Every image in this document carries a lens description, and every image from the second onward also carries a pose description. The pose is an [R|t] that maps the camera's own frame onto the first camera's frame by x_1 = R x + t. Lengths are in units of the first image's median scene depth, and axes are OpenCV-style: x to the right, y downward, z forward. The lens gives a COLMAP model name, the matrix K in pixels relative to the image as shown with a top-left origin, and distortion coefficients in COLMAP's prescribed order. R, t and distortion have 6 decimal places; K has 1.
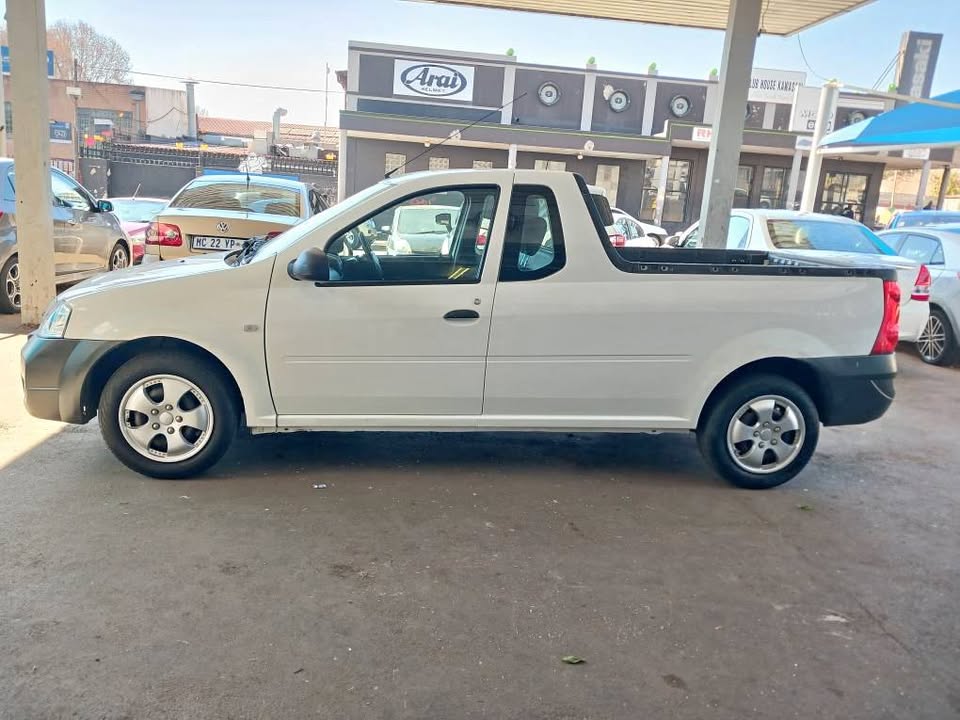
lens RADIAL K [[752.6, 0, 464.7], [0, 752.6, 361.6], [0, 0, 1]] dist [-0.001326, 0.007829]
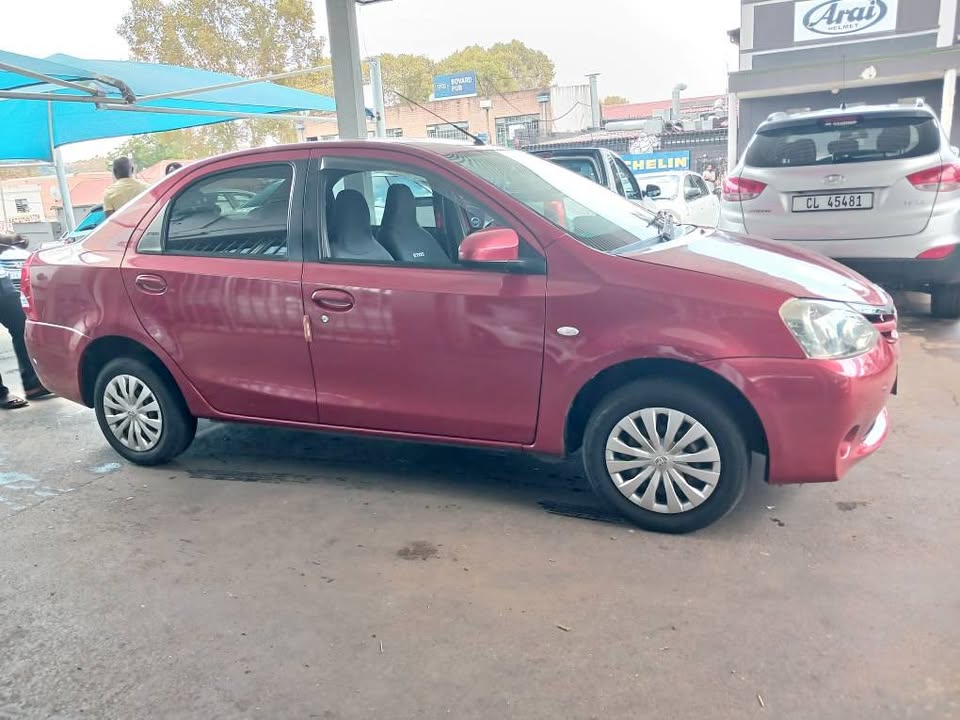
lens RADIAL K [[752.8, 0, 480.0], [0, 752.8, 360.0], [0, 0, 1]] dist [0.012829, -0.005531]
pose [[0.857357, -0.007884, -0.514662, 0.045286], [0.020602, 0.999607, 0.019007, -0.000618], [0.514310, -0.026898, 0.857182, 0.022159]]
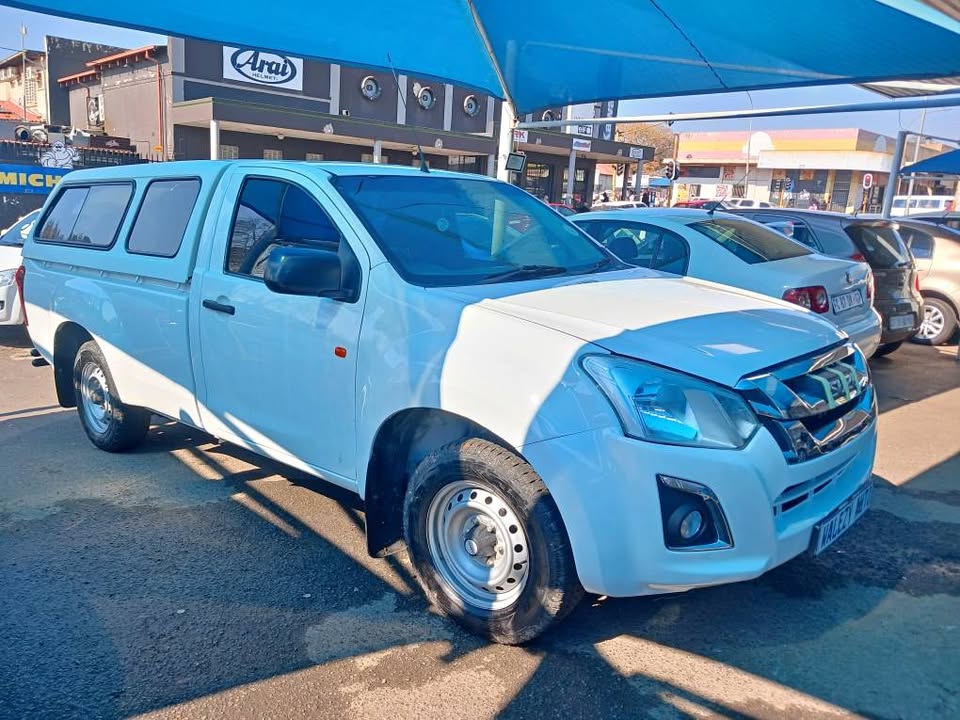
lens RADIAL K [[752.8, 0, 480.0], [0, 752.8, 360.0], [0, 0, 1]] dist [0.012829, -0.005531]
pose [[0.816994, -0.138060, 0.559874, -0.396749], [0.116444, 0.990414, 0.074308, -0.052127], [-0.564766, 0.004485, 0.825239, 0.081117]]
